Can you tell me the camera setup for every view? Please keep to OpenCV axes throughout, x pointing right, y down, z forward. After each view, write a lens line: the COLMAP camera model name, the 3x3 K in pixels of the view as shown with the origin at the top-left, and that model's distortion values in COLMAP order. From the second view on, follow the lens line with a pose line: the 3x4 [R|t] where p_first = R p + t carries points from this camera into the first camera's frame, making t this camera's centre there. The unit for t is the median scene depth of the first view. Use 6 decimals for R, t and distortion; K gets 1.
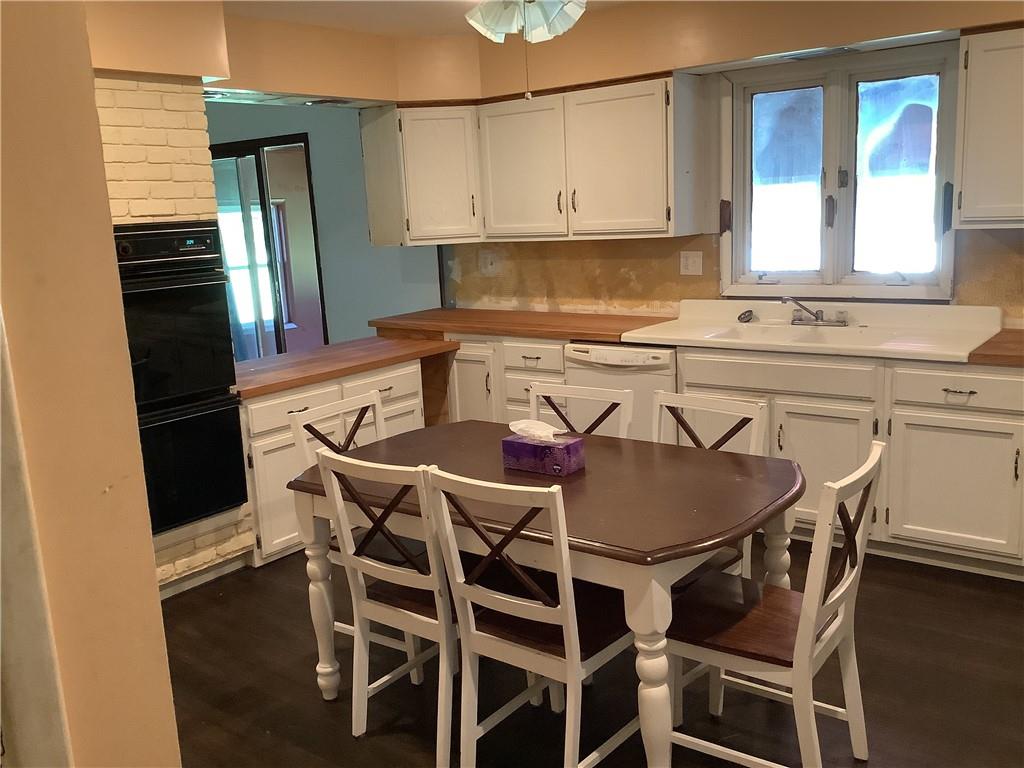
lens RADIAL K [[916.6, 0, 512.1], [0, 916.6, 386.5], [0, 0, 1]] dist [0.006899, -0.000776]
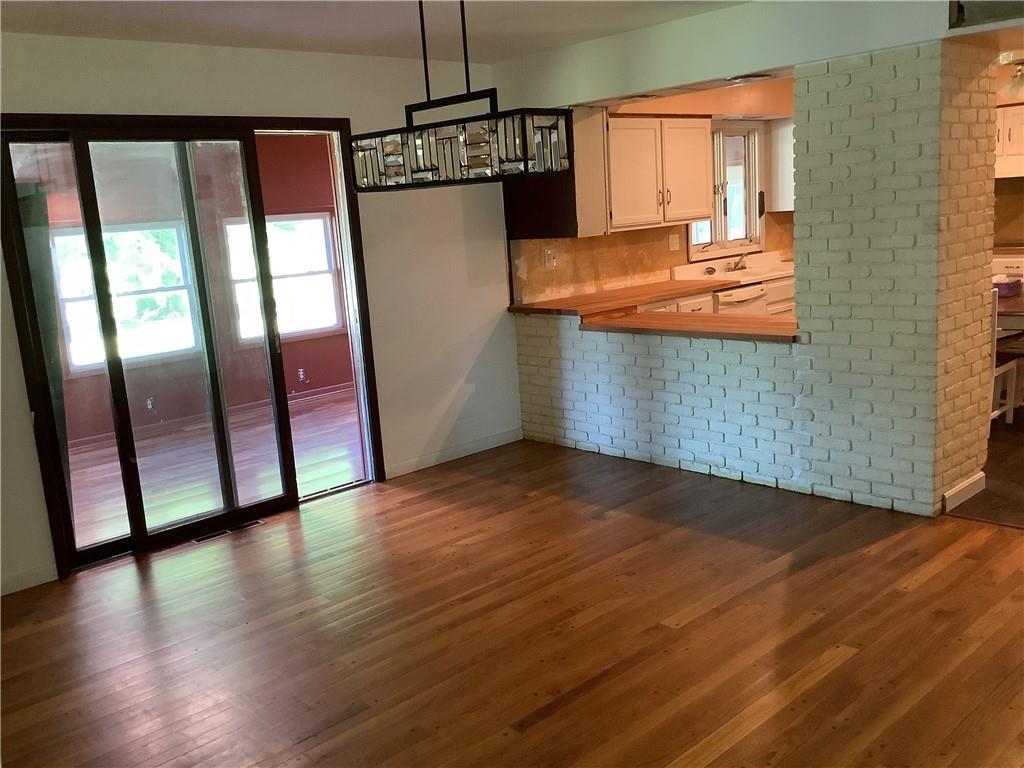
lens RADIAL K [[916.6, 0, 512.1], [0, 916.6, 384.0], [0, 0, 1]] dist [0.006899, -0.000776]
pose [[0.178793, -0.146343, 0.972942, -1.194887], [0.253739, 0.962284, 0.098111, -0.112723], [-0.950605, 0.229332, 0.209182, 0.883796]]
